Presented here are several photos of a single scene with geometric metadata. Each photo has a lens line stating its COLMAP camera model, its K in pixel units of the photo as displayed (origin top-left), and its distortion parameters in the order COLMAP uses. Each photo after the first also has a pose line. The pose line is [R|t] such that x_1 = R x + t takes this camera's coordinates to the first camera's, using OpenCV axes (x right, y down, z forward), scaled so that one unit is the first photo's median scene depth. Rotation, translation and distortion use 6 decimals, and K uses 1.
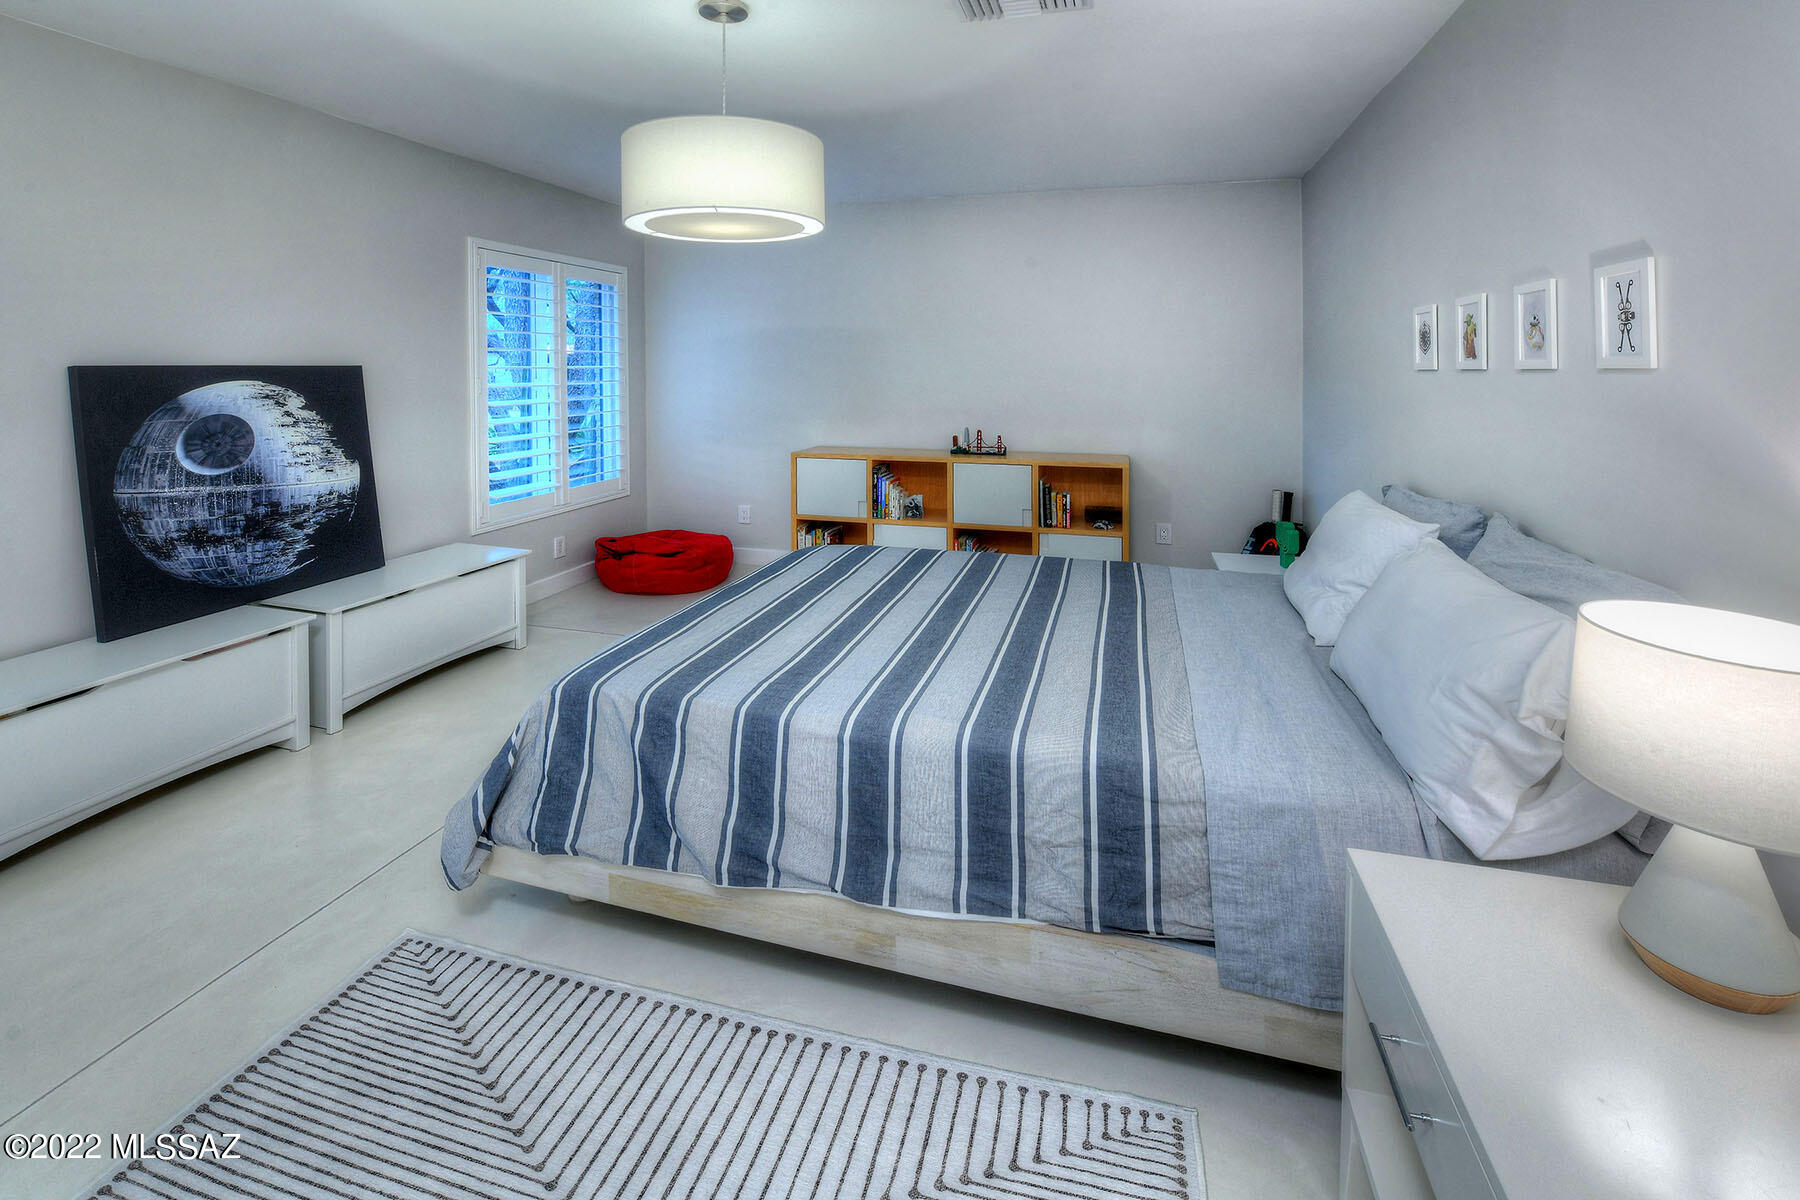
lens RADIAL K [[780.3, 0, 900.0], [0, 780.3, 600.0], [0, 0, 1]] dist [-0.001079, -0.000156]
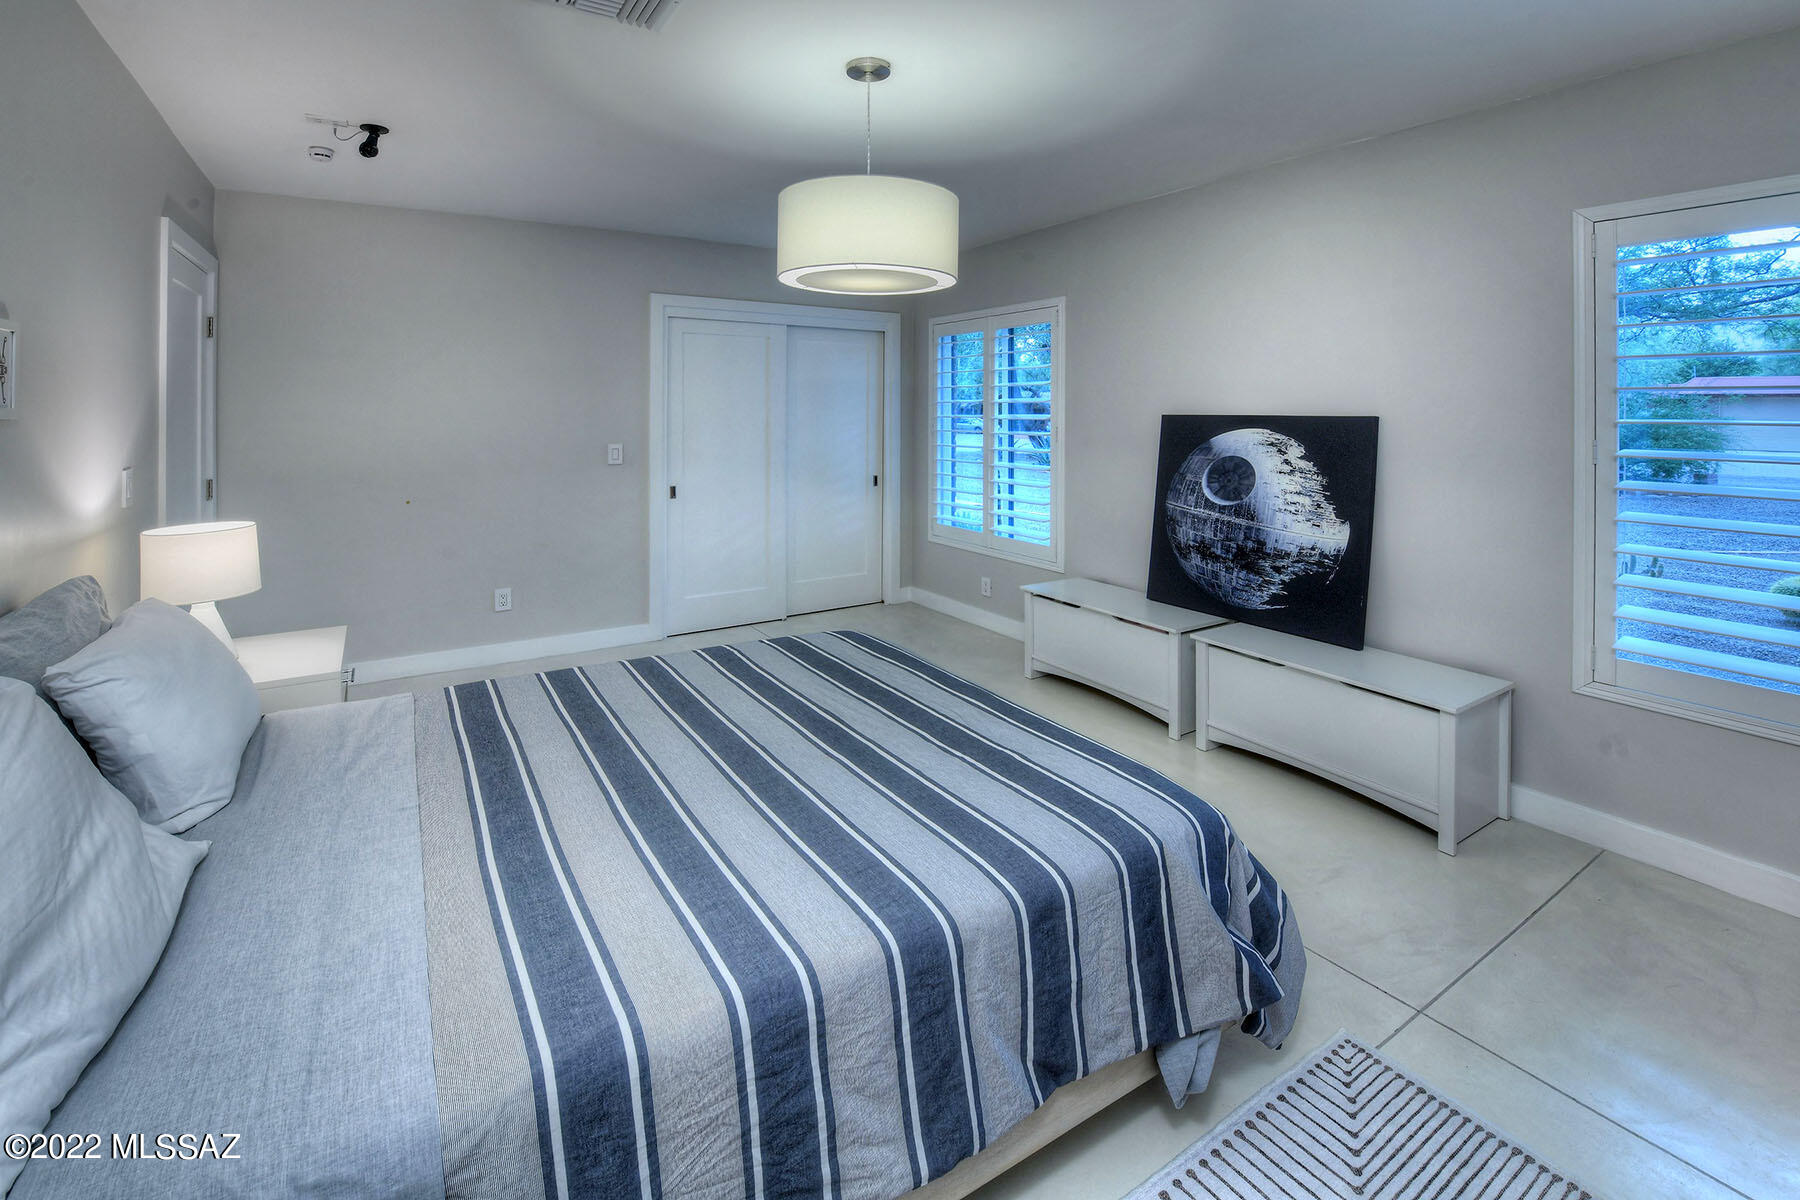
lens RADIAL K [[780.3, 0, 900.0], [0, 780.3, 600.0], [0, 0, 1]] dist [-0.001079, -0.000156]
pose [[-0.657131, 0.155022, -0.737663, 0.337094], [-0.237600, 0.886135, 0.397884, -0.370589], [0.715349, 0.436731, -0.545473, 1.294046]]
